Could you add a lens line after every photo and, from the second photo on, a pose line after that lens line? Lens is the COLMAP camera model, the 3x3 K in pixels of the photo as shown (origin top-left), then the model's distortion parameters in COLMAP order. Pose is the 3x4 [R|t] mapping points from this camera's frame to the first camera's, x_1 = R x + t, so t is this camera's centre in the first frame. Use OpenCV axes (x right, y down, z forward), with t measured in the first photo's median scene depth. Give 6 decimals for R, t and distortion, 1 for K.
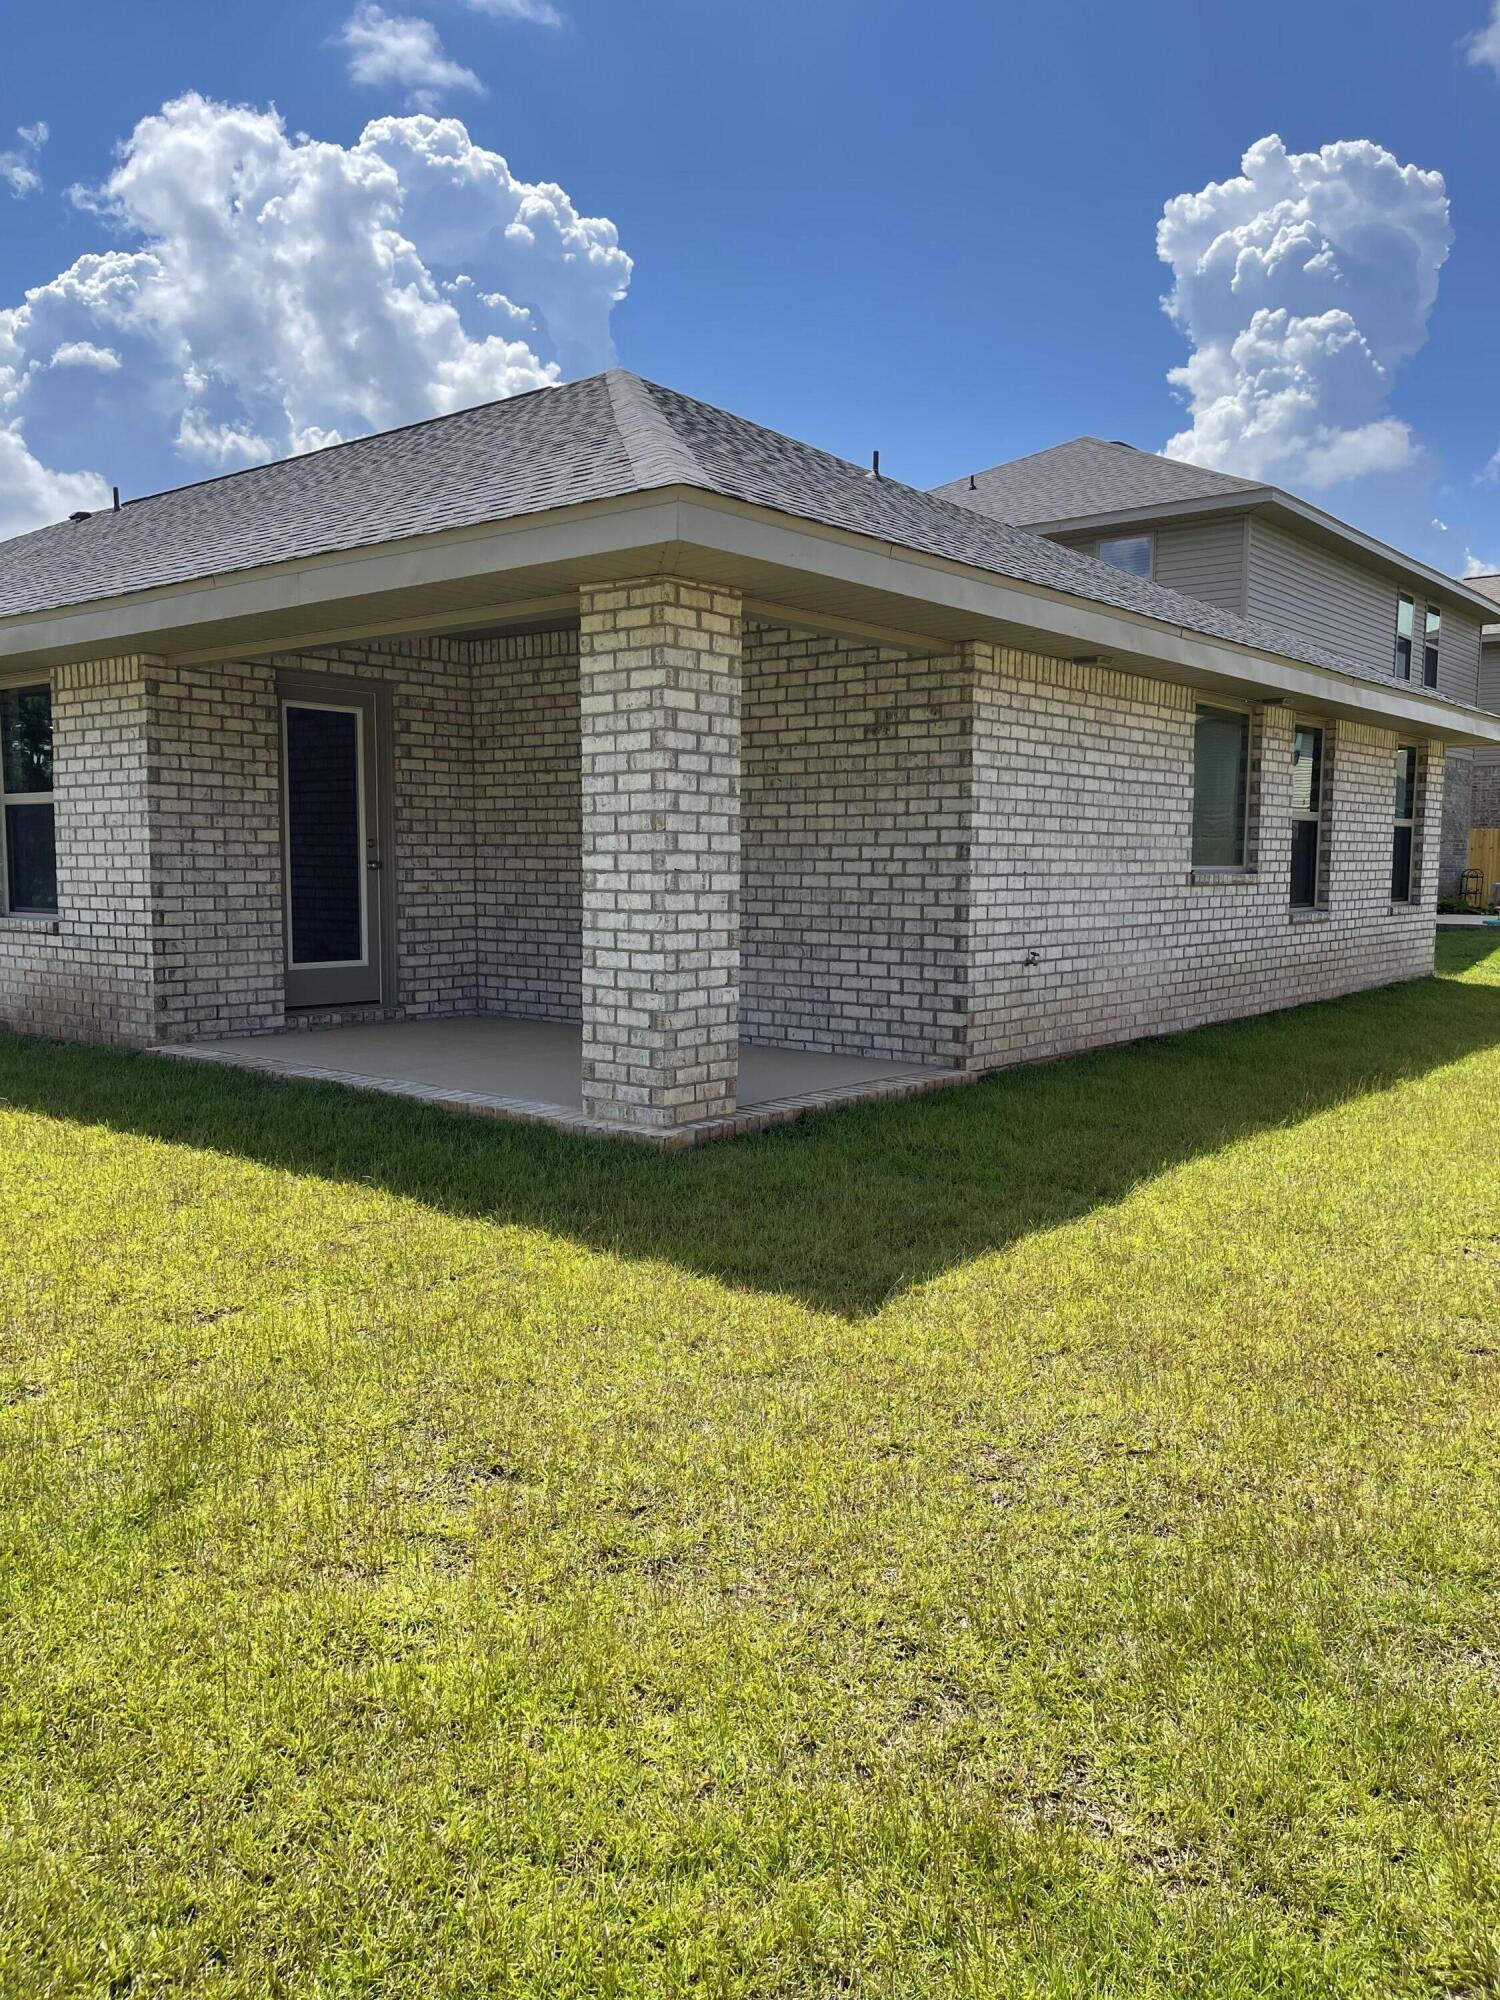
lens RADIAL K [[1510.0, 0, 743.0], [0, 1510.0, 1014.9], [0, 0, 1]] dist [0.088504, -0.125098]
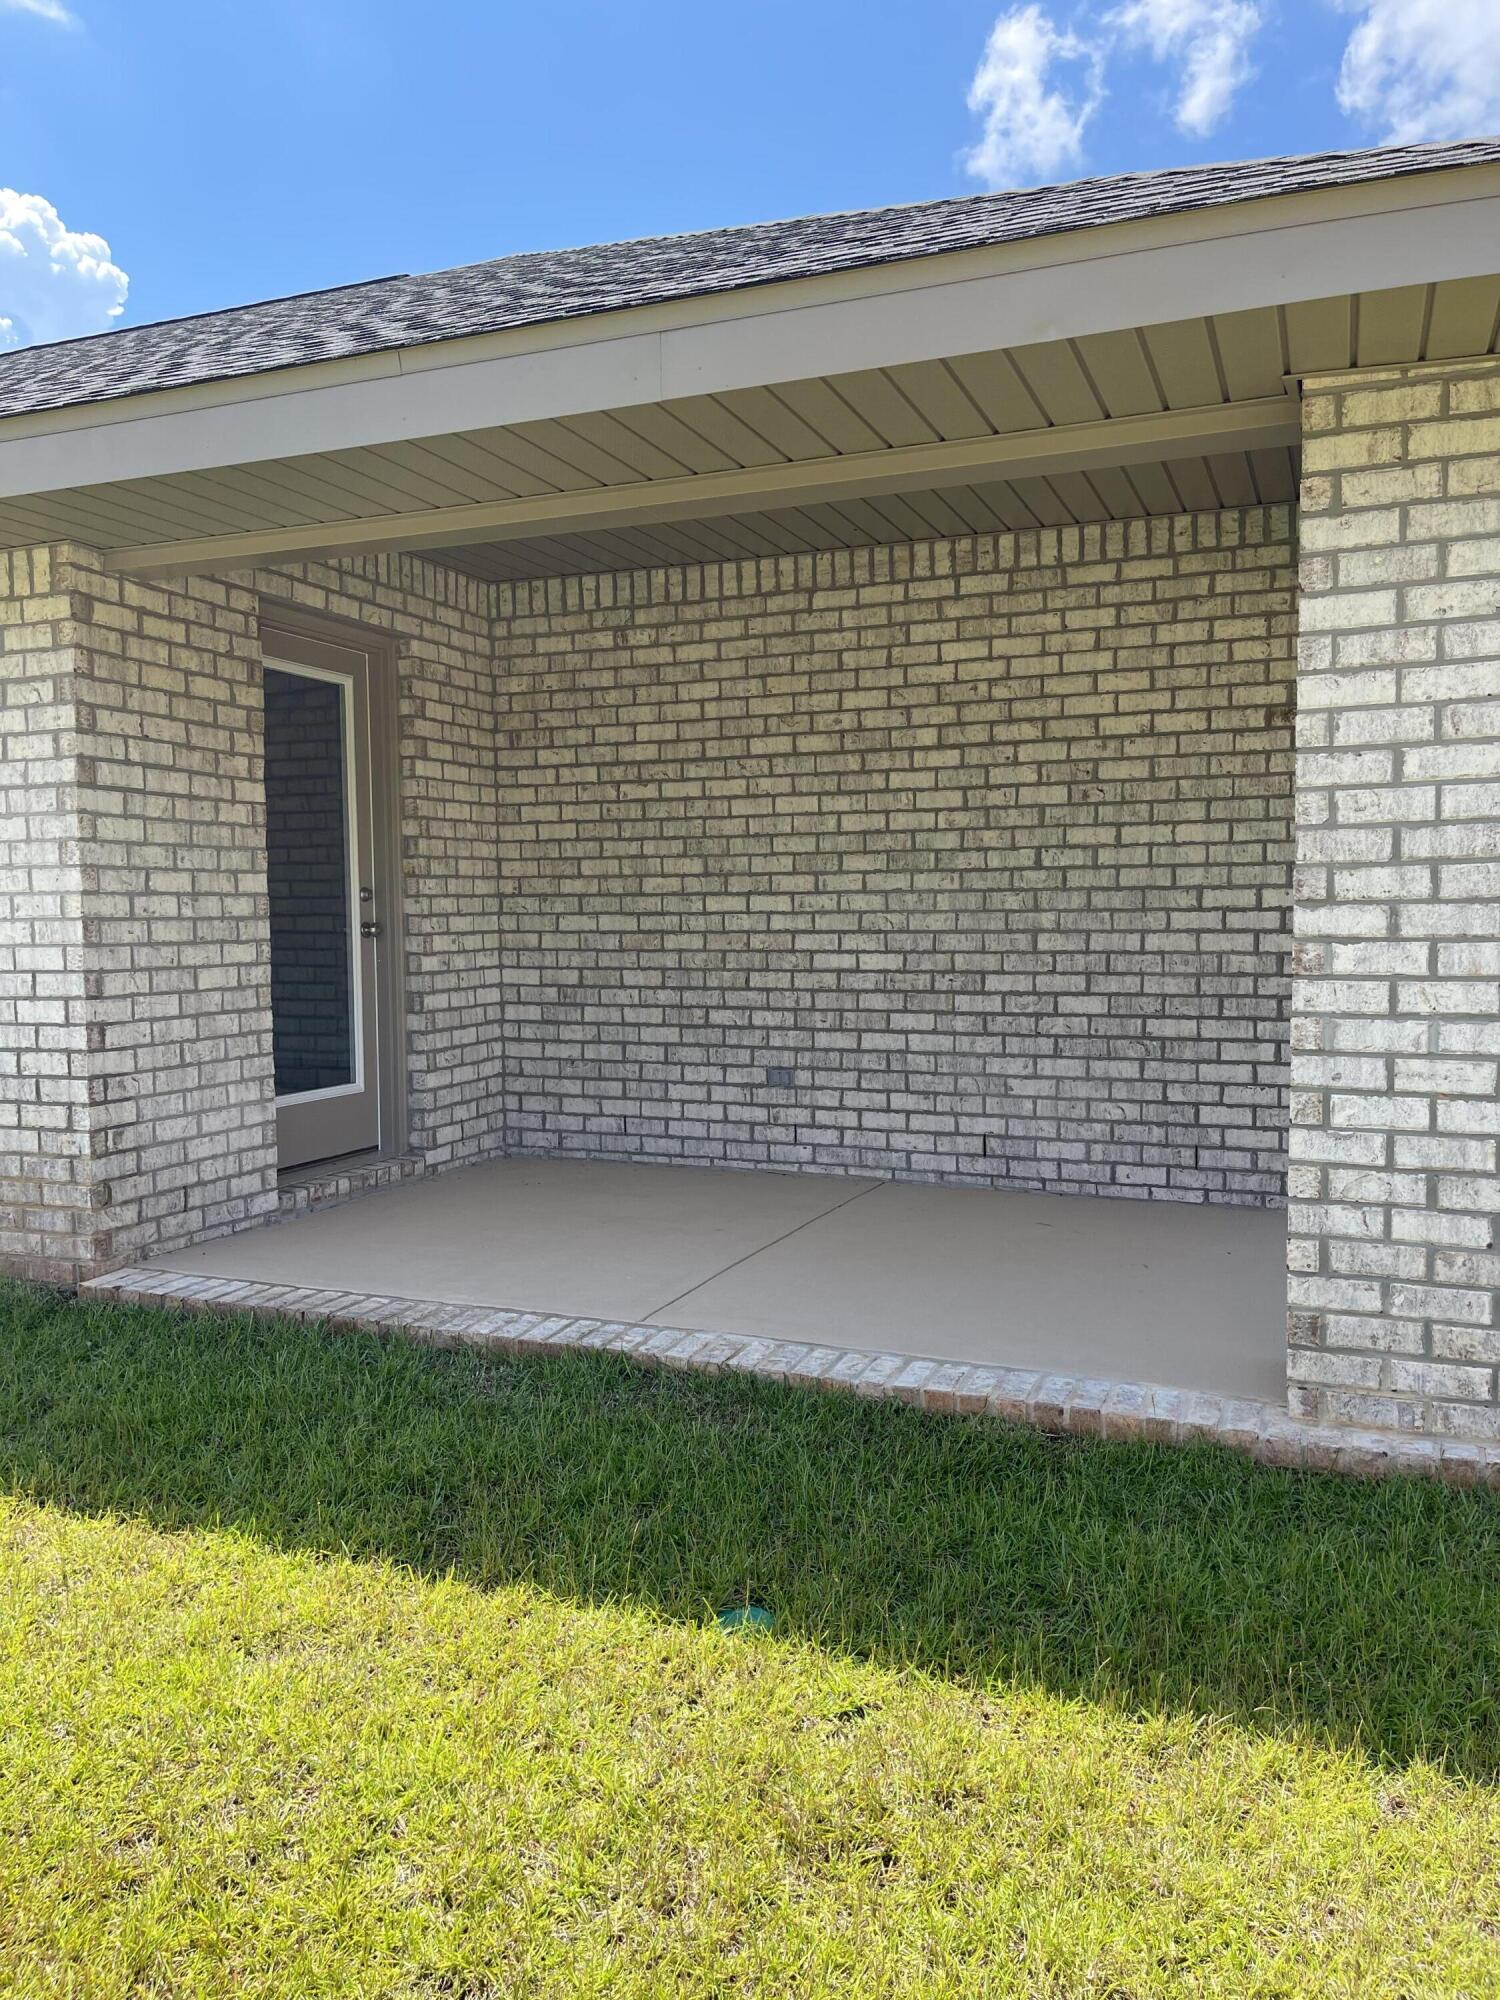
lens RADIAL K [[1510.0, 0, 743.0], [0, 1510.0, 1014.9], [0, 0, 1]] dist [0.088504, -0.125098]
pose [[0.956223, -0.033374, 0.290731, -0.319953], [0.042435, 0.998789, -0.024914, -0.047894], [-0.289547, 0.036161, 0.956481, 0.417172]]
